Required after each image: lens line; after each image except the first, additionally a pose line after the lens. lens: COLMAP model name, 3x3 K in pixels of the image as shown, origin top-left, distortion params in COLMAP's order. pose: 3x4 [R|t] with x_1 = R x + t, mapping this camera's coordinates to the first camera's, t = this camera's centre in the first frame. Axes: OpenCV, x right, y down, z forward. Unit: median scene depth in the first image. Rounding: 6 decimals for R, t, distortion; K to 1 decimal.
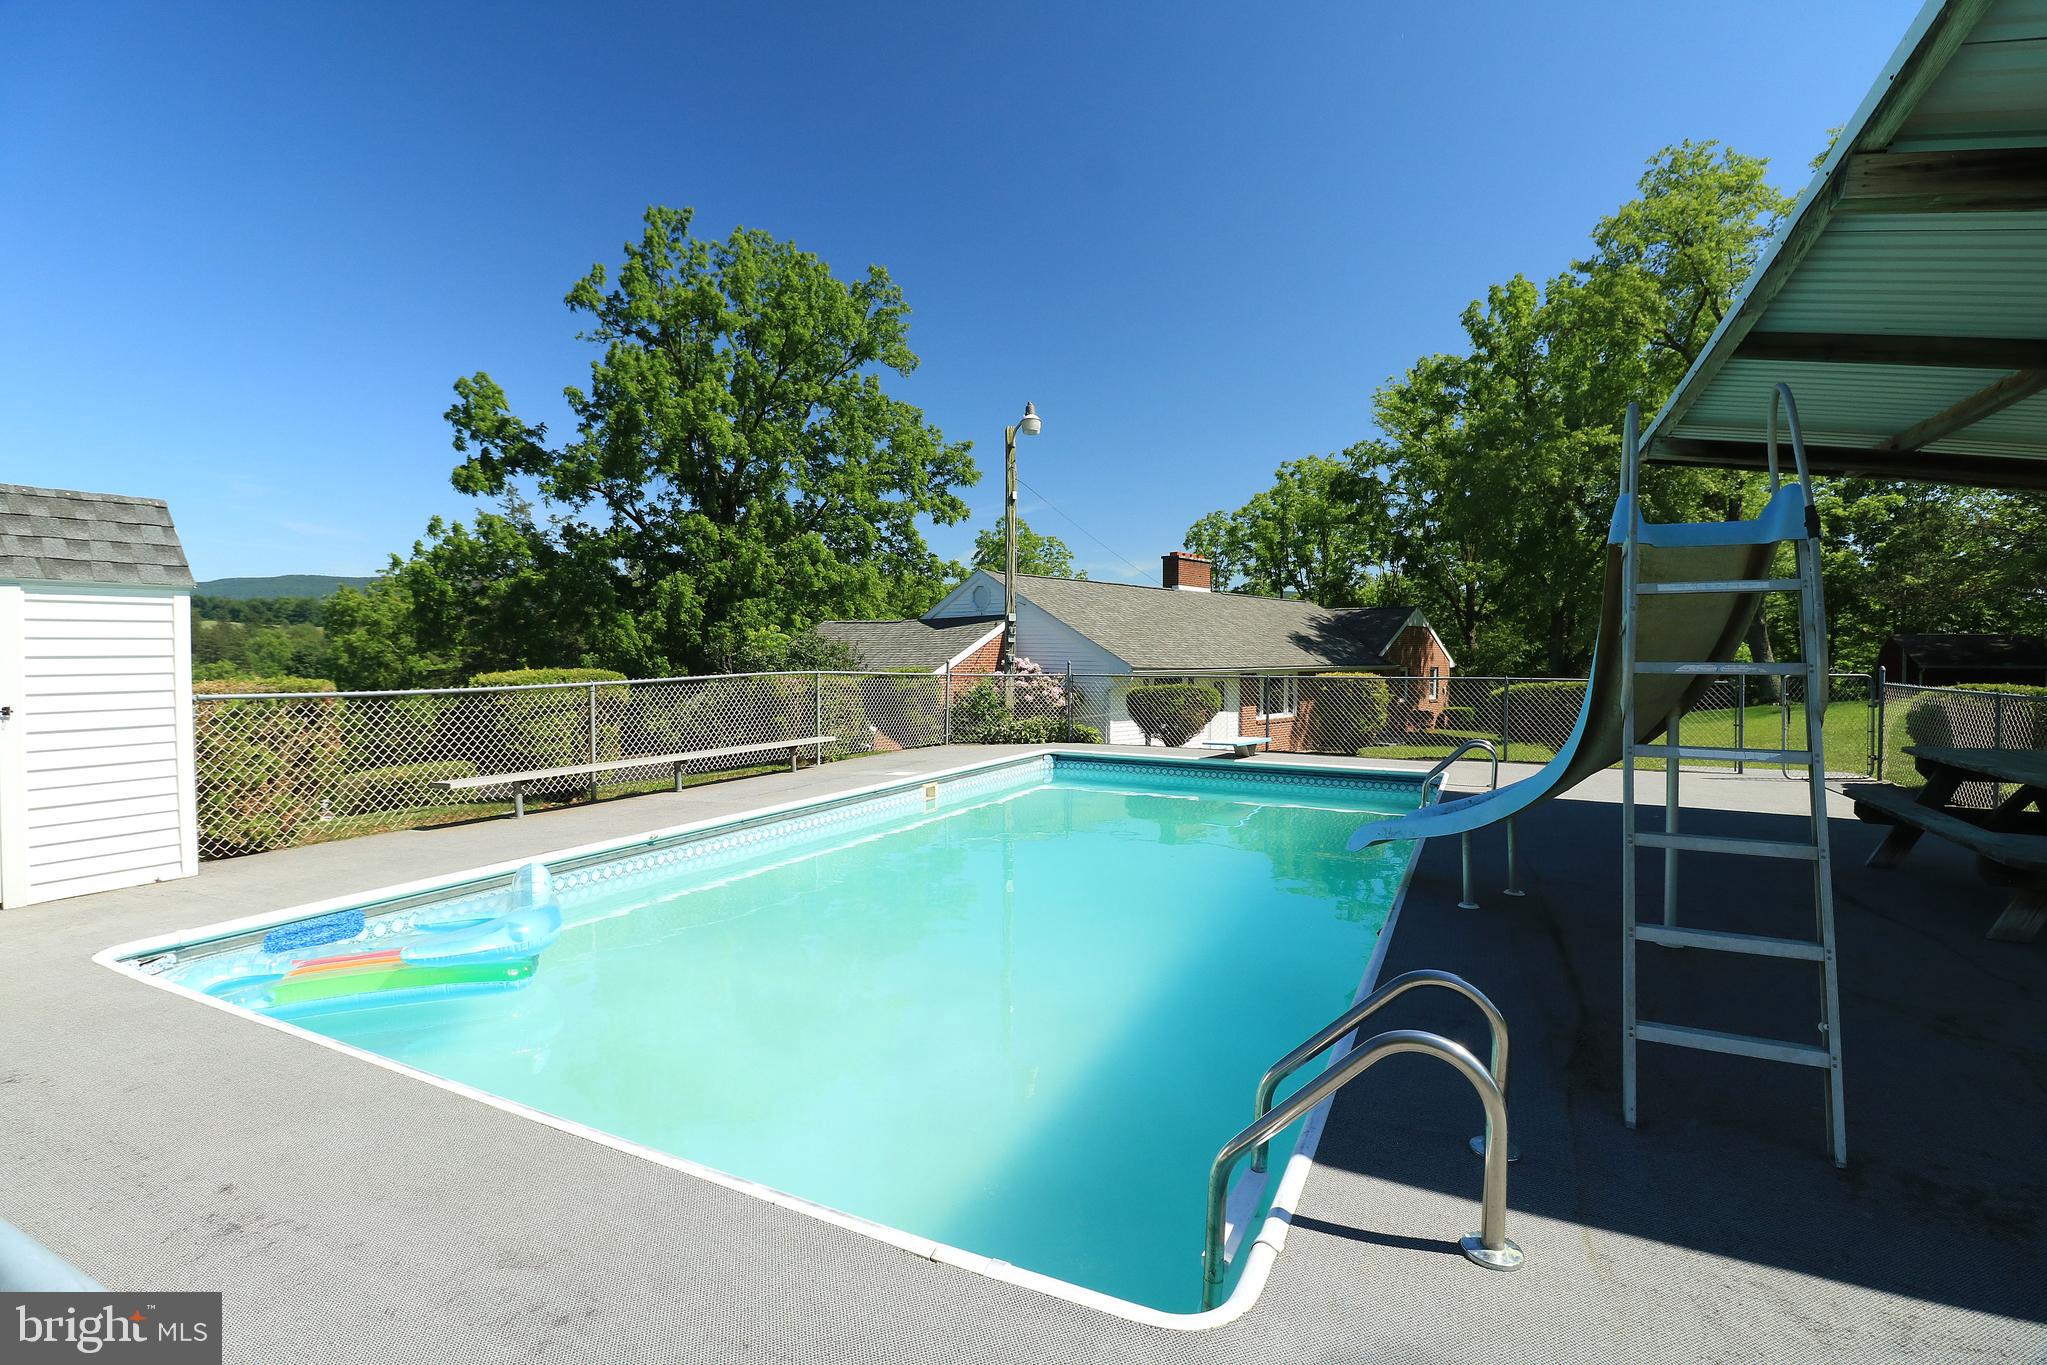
lens RADIAL K [[969.1, 0, 1021.4], [0, 969.1, 651.2], [0, 0, 1]] dist [-0.000031, -0.000019]
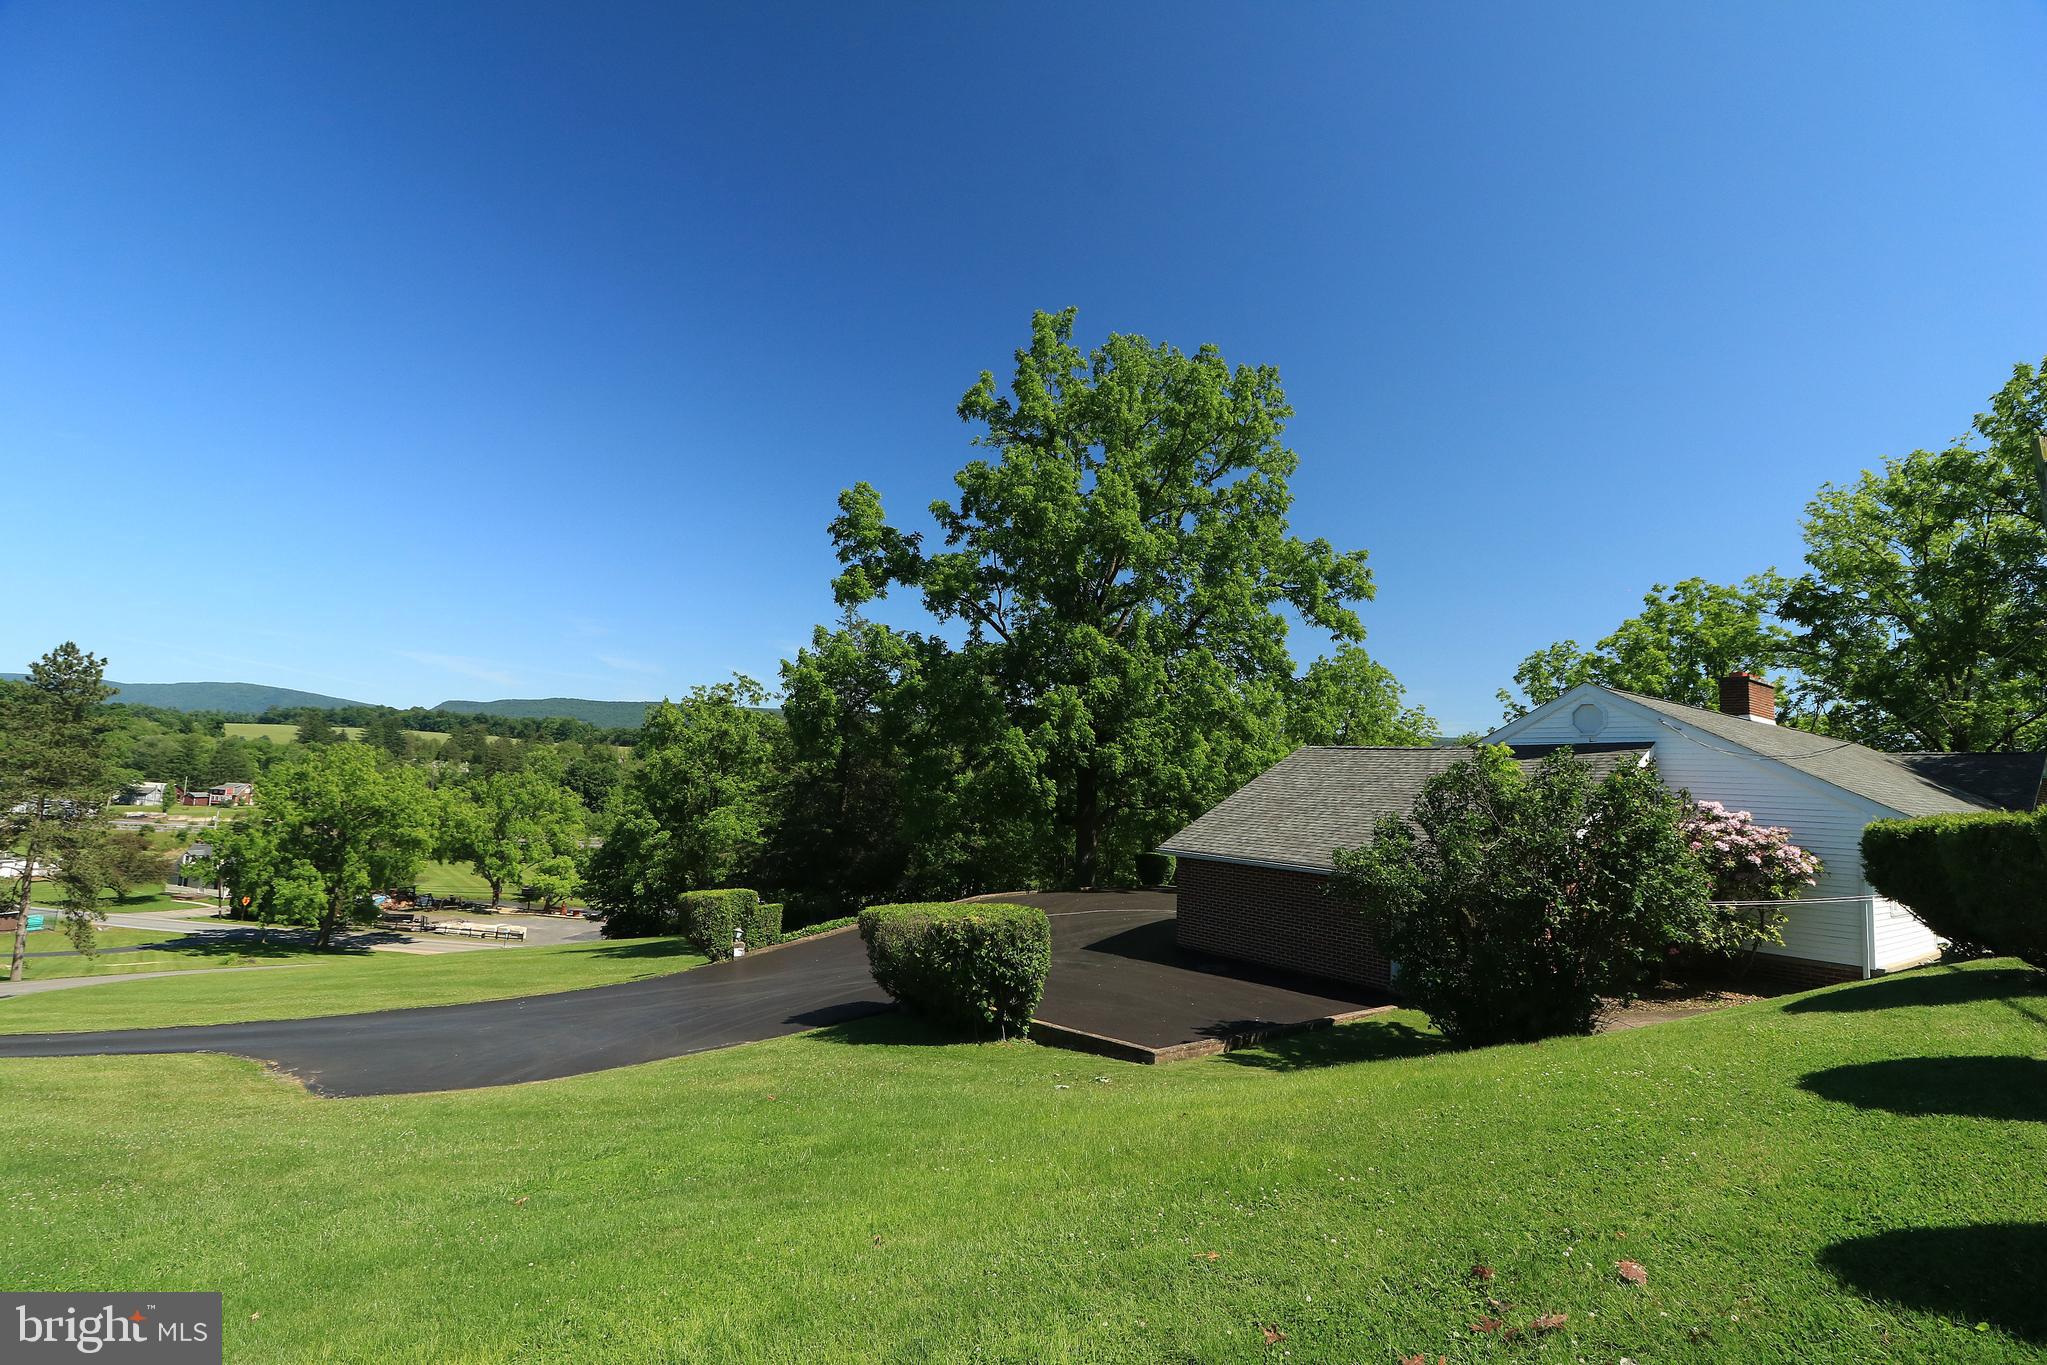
lens RADIAL K [[957.0, 0, 1034.4], [0, 957.0, 678.4], [0, 0, 1]] dist [-0.000920, -0.000316]
pose [[0.980238, 0.021423, -0.196660, -0.197487], [-0.042829, 0.993523, -0.105251, 0.006642], [0.193131, 0.111593, 0.974806, 0.108548]]
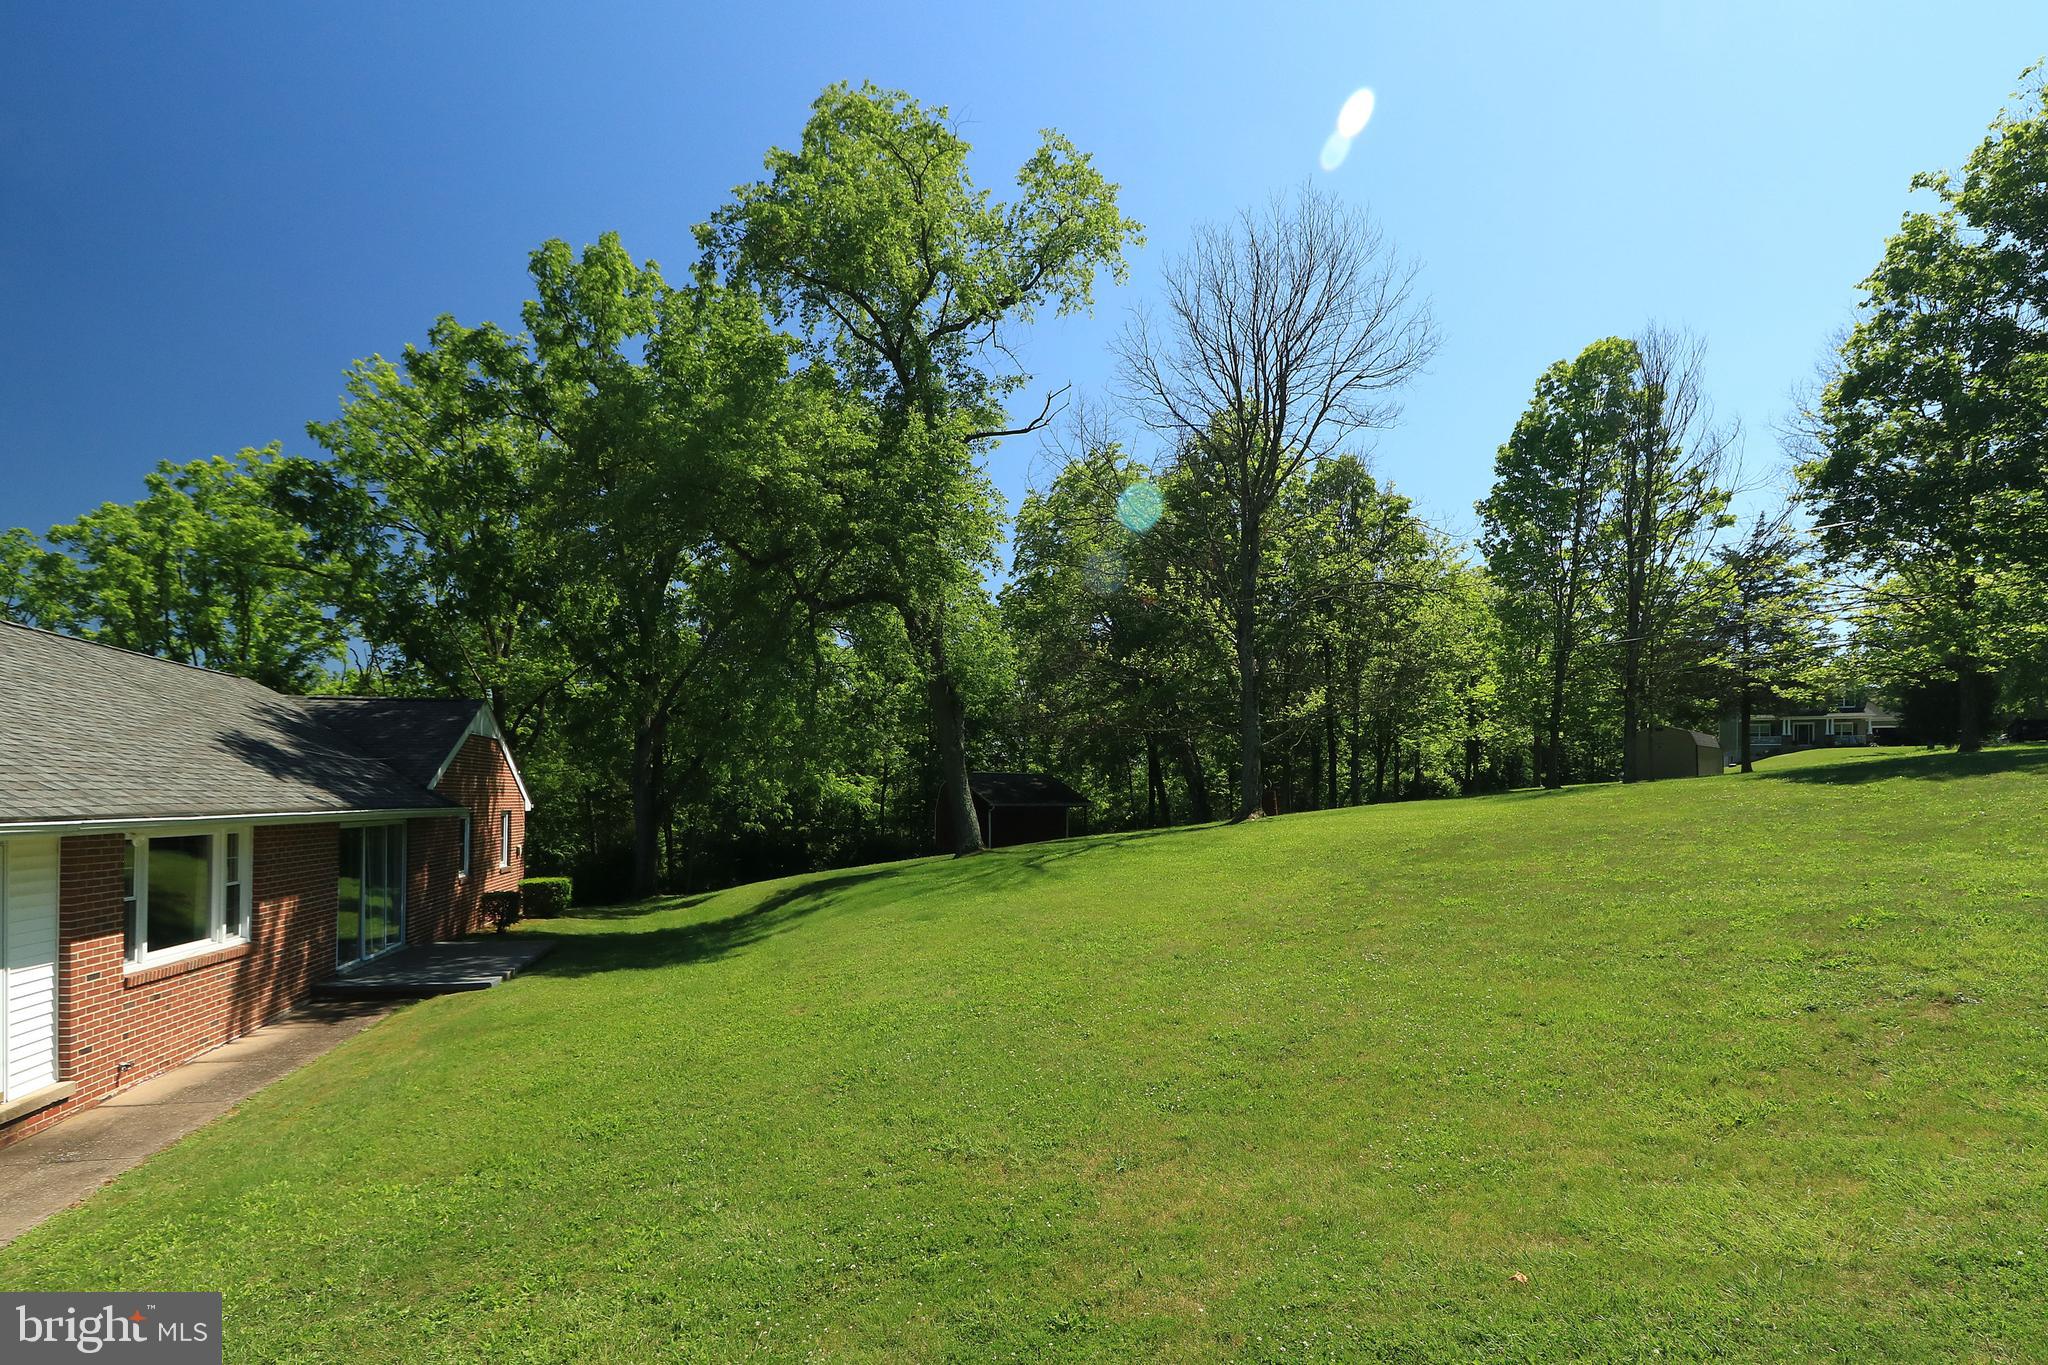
lens RADIAL K [[1097.0, 0, 1024.0], [0, 1097.0, 789.1], [0, 0, 1]] dist [-0.002753, -0.001017]
pose [[0.588518, 0.006801, 0.808456, 0.081844], [-0.004694, 0.999977, -0.004994, 0.004850], [-0.808471, -0.000856, 0.588536, 0.359083]]
